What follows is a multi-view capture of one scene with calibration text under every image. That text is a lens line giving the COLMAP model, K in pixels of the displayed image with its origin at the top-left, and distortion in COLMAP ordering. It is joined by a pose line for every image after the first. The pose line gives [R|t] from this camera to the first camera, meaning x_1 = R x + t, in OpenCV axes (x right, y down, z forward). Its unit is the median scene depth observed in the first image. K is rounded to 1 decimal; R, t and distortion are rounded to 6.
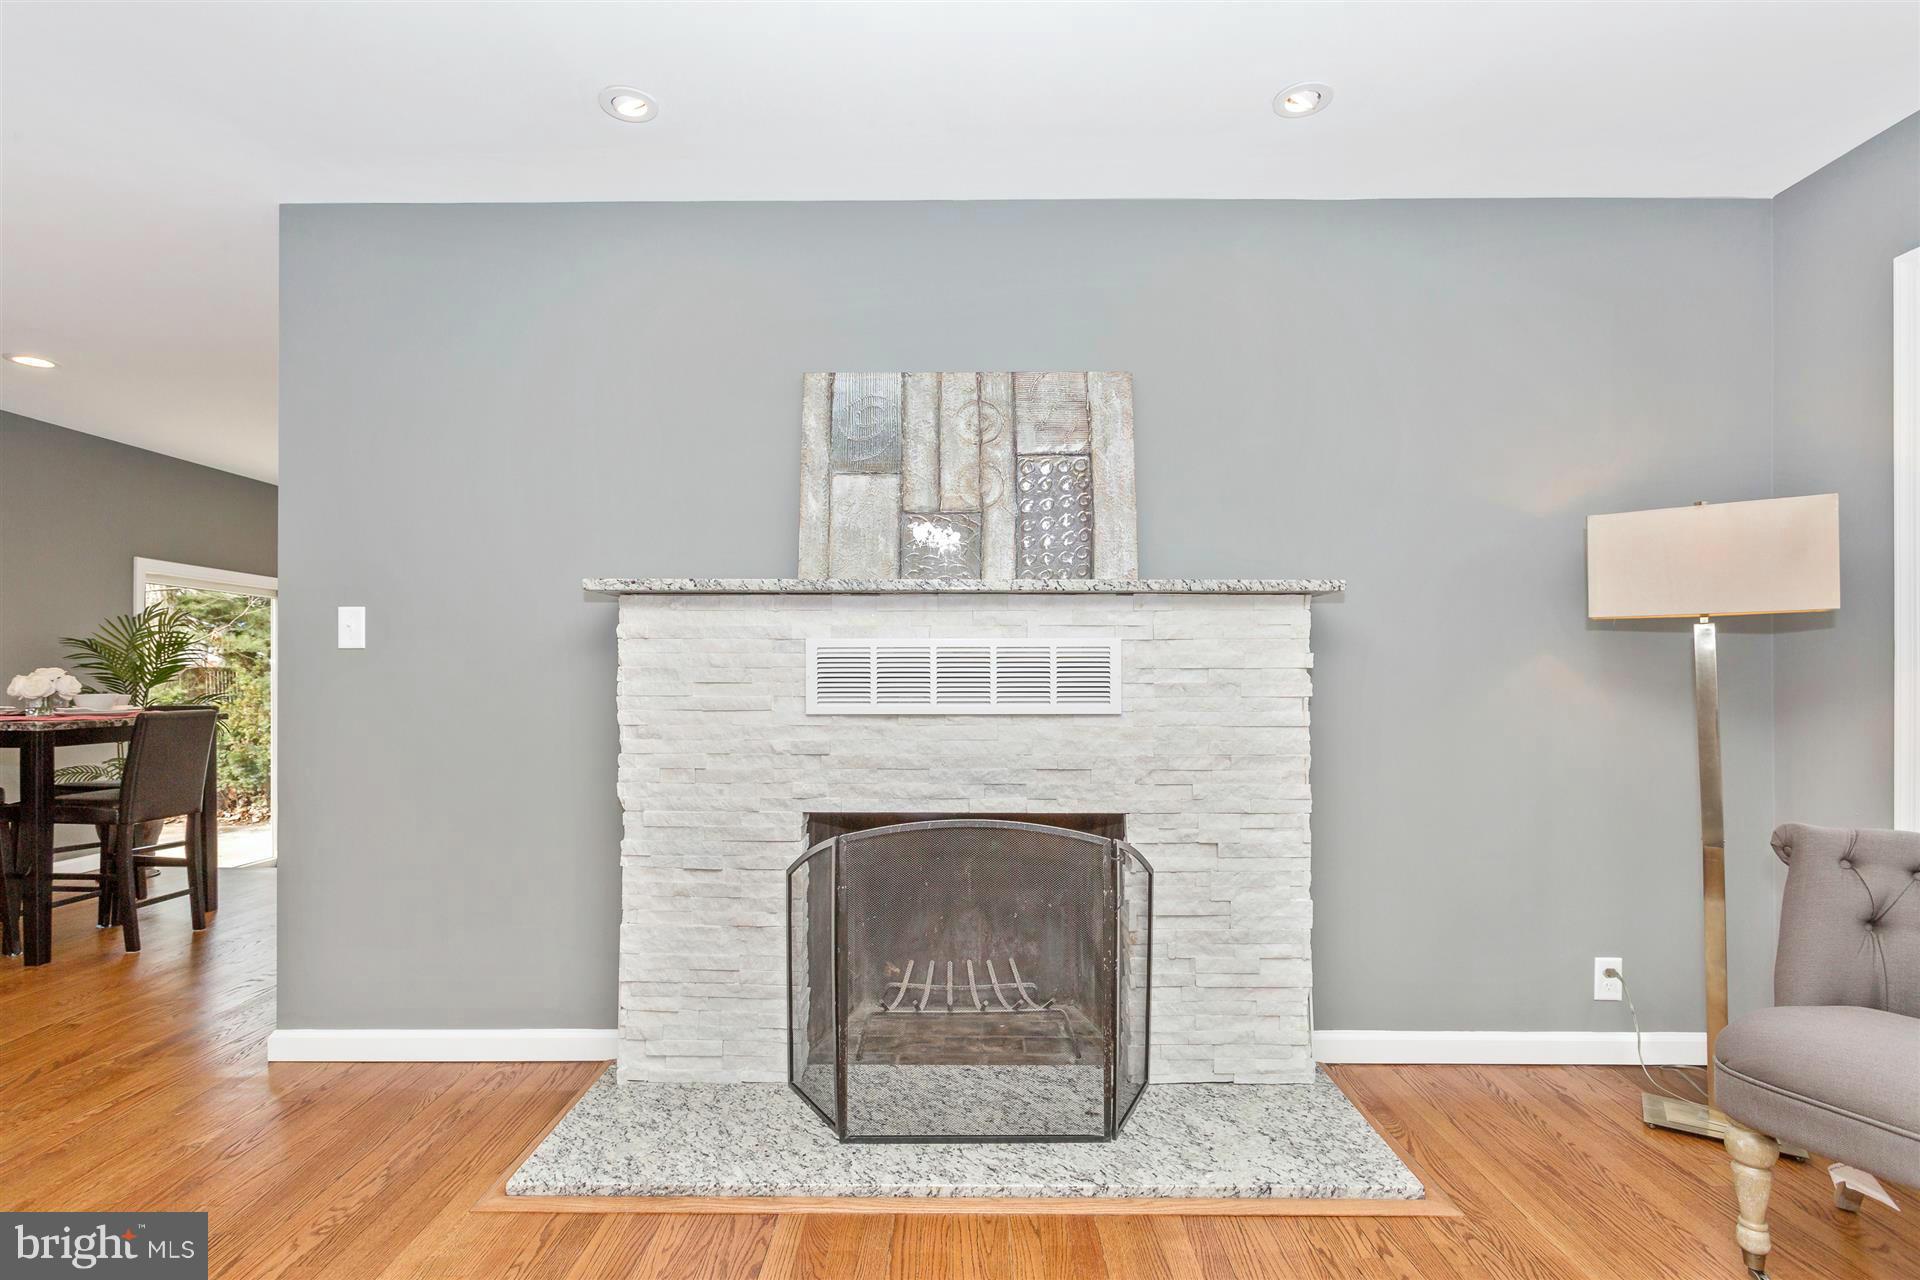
lens RADIAL K [[923.2, 0, 980.6], [0, 923.2, 668.0], [0, 0, 1]] dist [-0.001178, 0.002274]
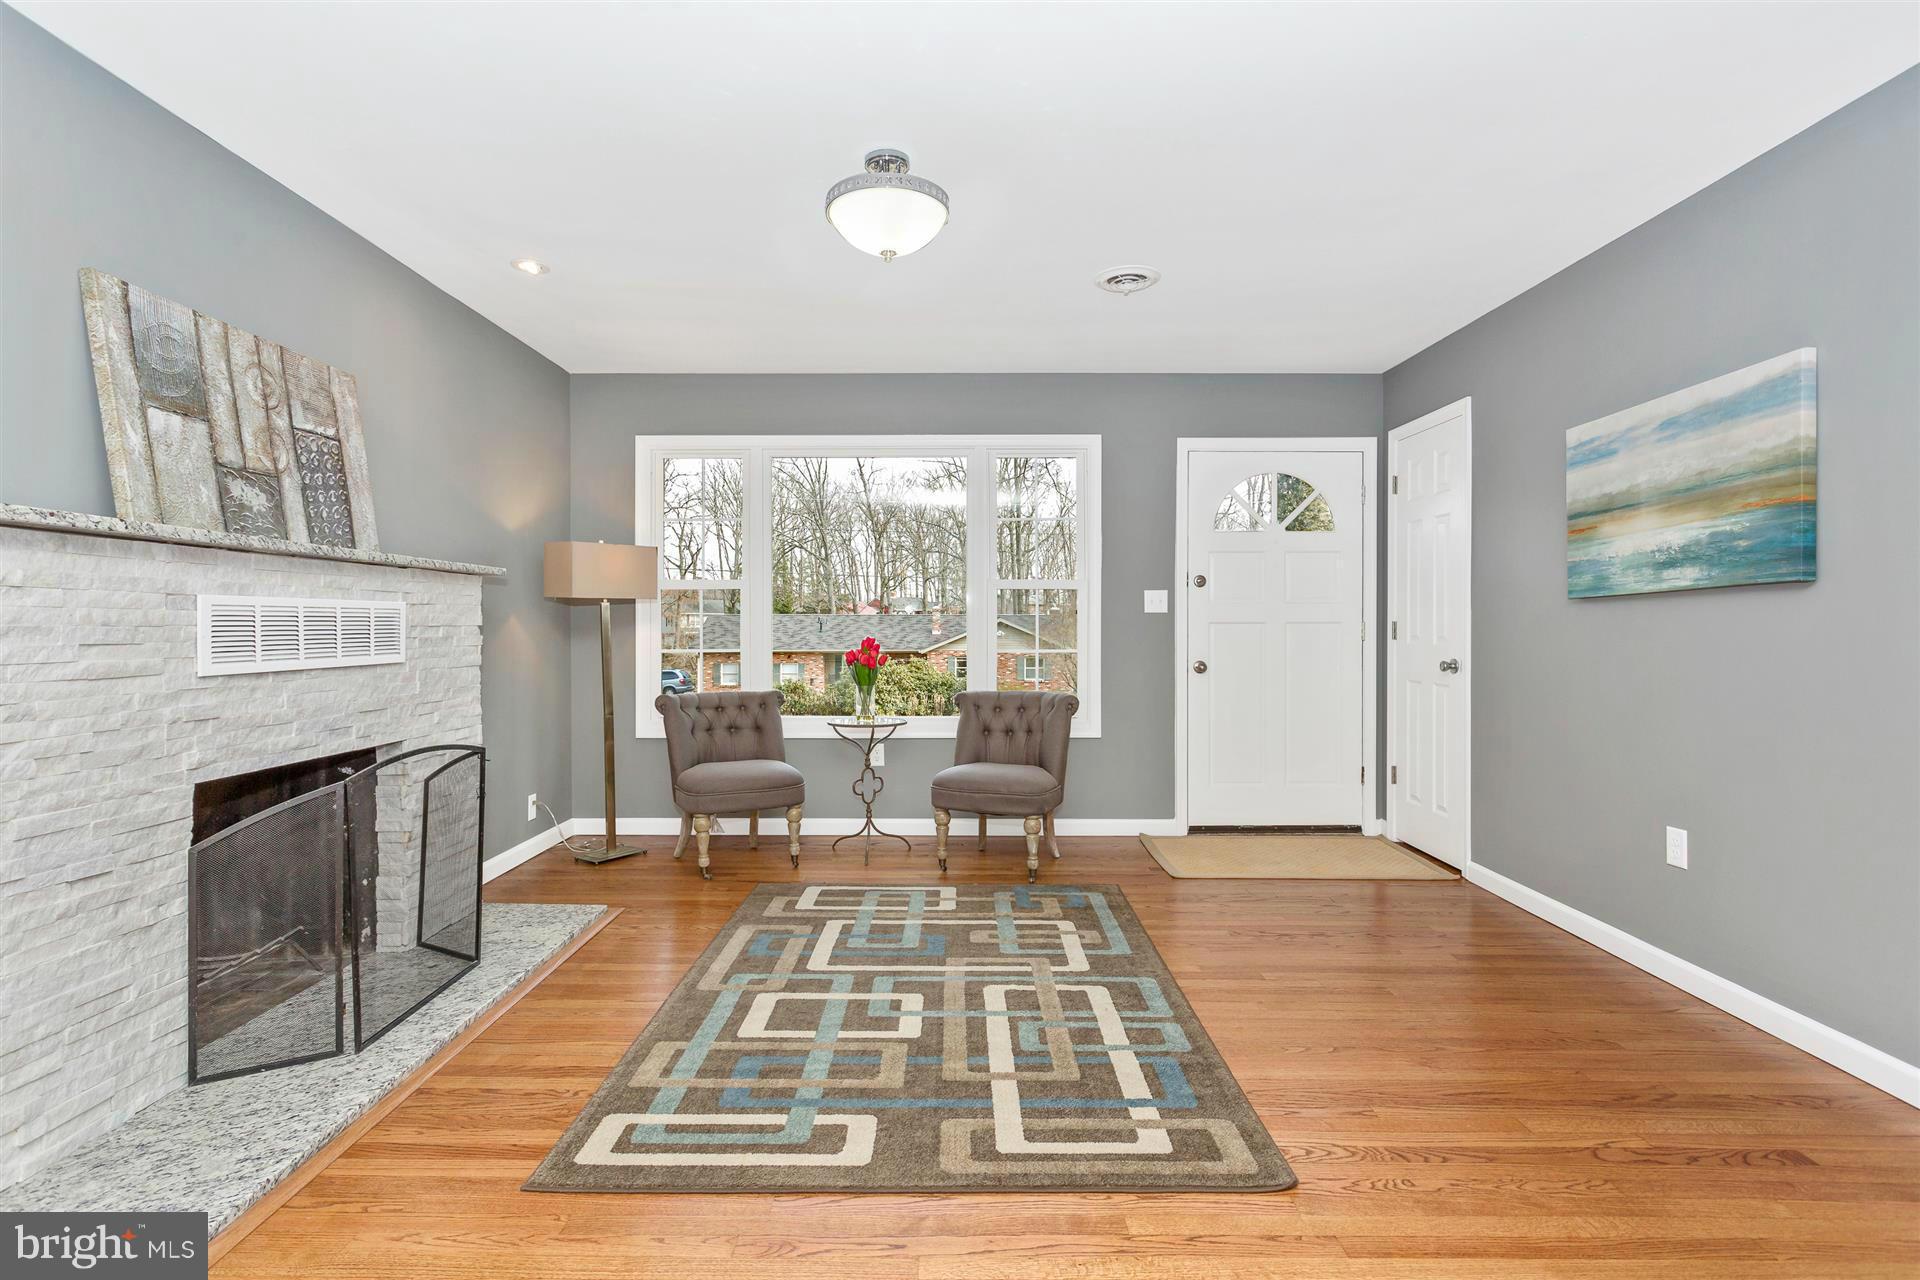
lens RADIAL K [[919.7, 0, 938.2], [0, 919.7, 631.3], [0, 0, 1]] dist [0.002299, 0.002128]
pose [[0.008603, -0.008037, 0.999931, -1.089043], [-0.004186, 0.999959, 0.008074, -0.005757], [-0.999954, -0.004255, 0.008569, 0.253682]]
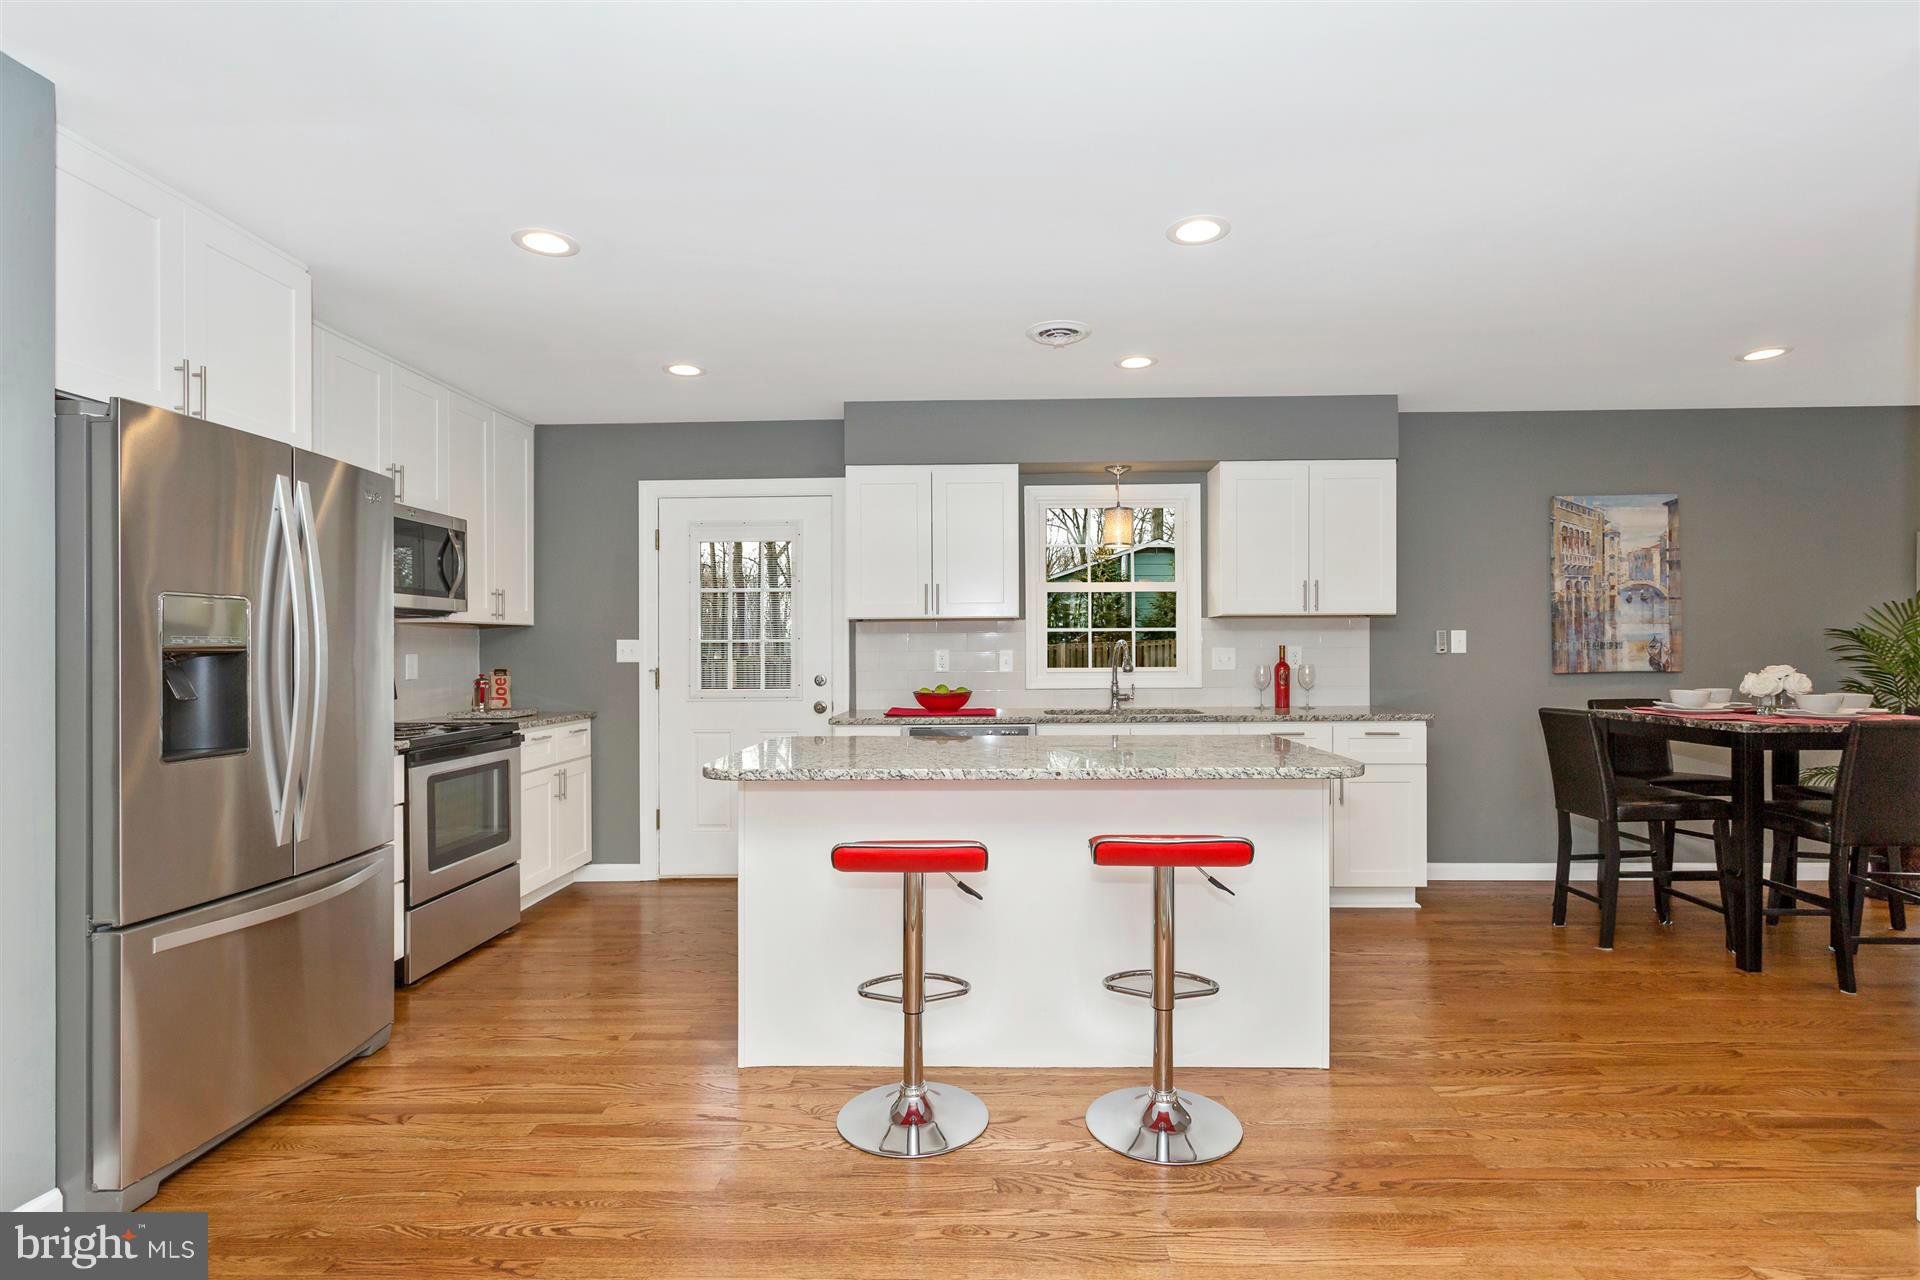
lens RADIAL K [[923.2, 0, 965.6], [0, 923.2, 640.0], [0, 0, 1]] dist [-0.001178, 0.002274]
pose [[-0.042087, -0.011575, -0.999047, 0.003521], [0.009721, 0.999881, -0.011995, -0.042113], [0.999067, -0.010216, -0.041969, 0.328096]]
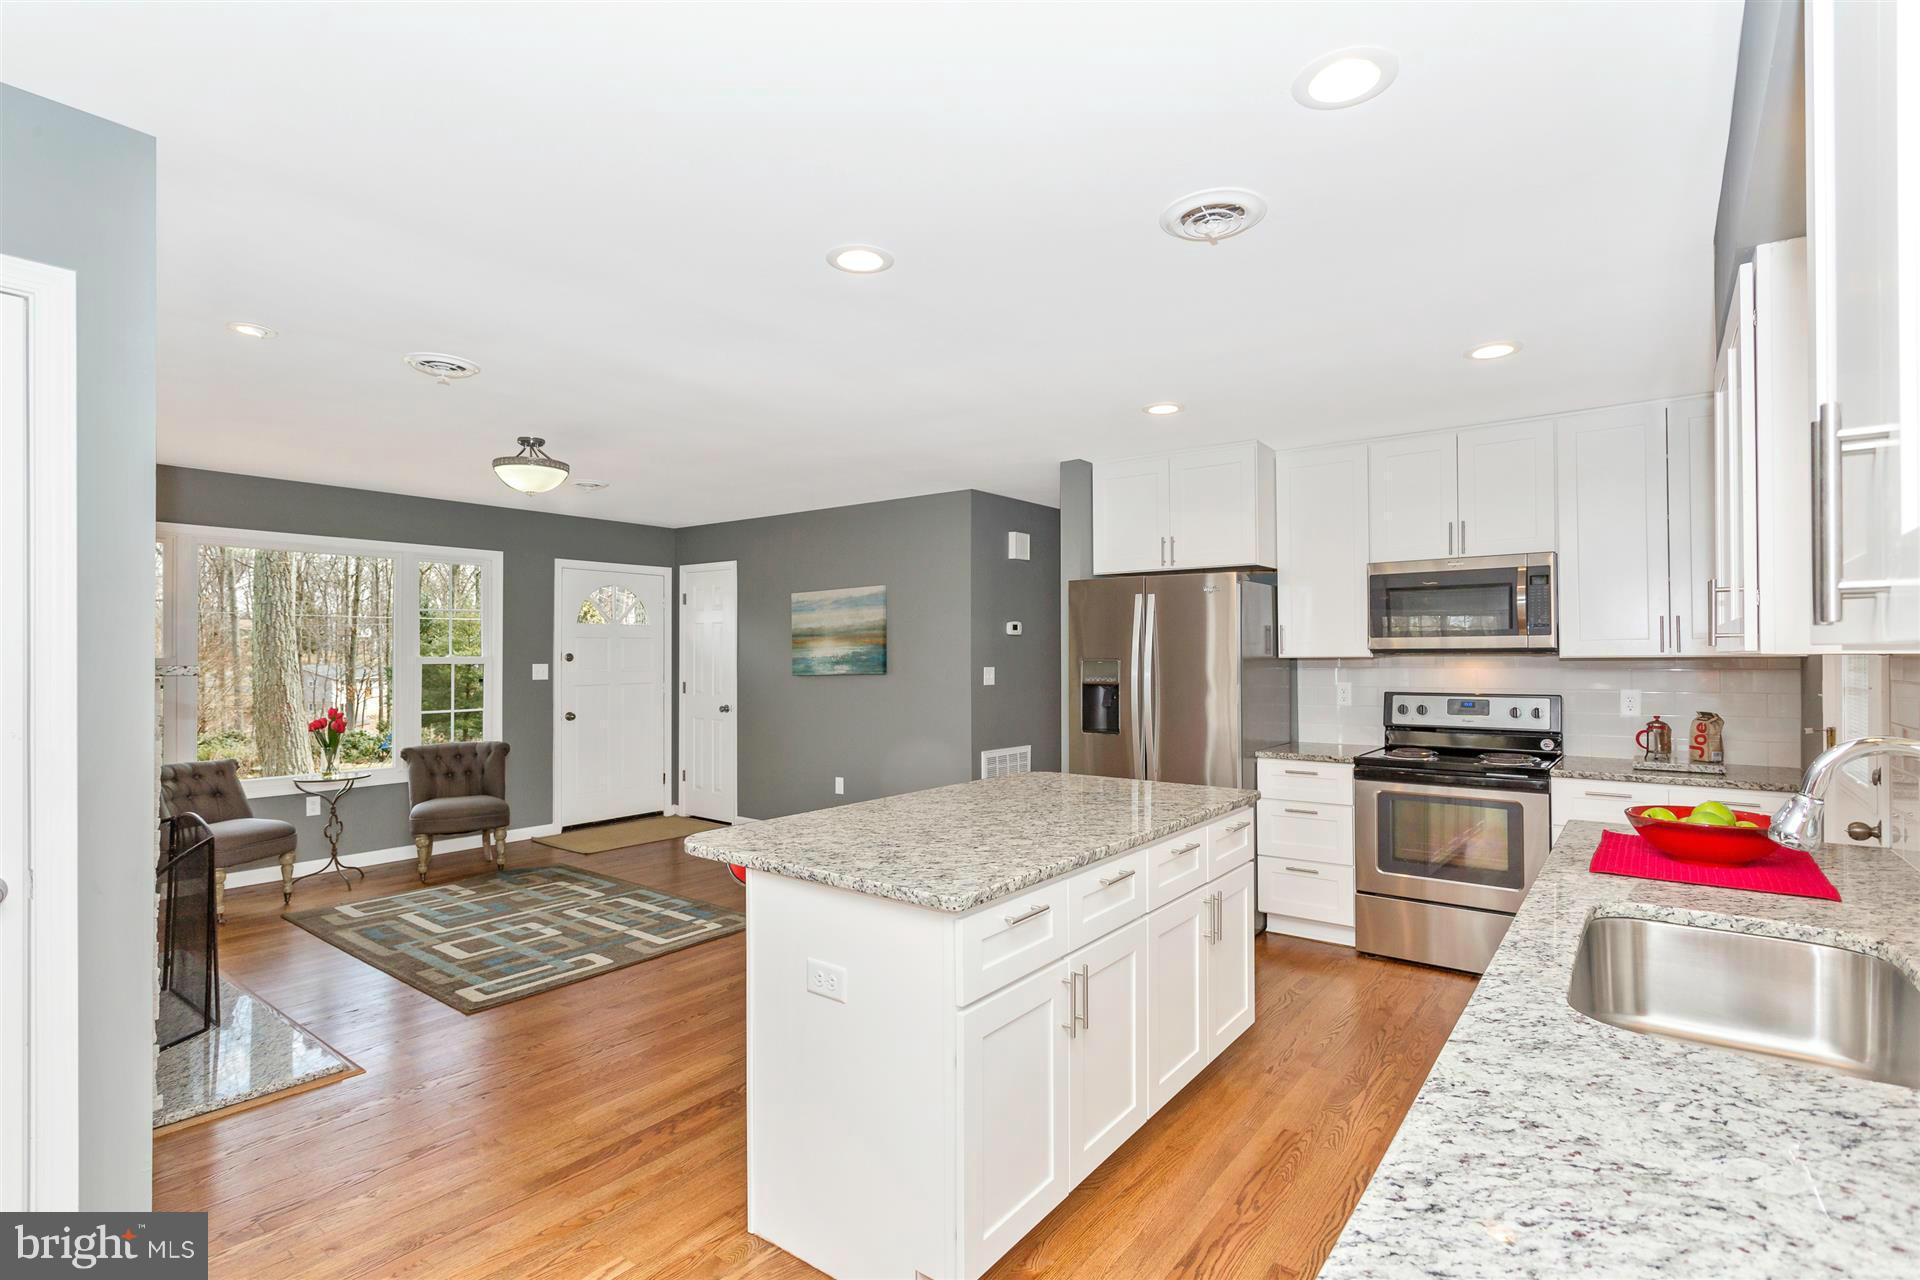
lens RADIAL K [[923.2, 0, 958.6], [0, 923.2, 637.4], [0, 0, 1]] dist [-0.001178, 0.002274]
pose [[-0.796853, 0.011747, 0.604059, -1.859162], [-0.001224, 0.999778, -0.021058, -0.107611], [-0.604172, -0.017520, -0.796661, 1.318253]]
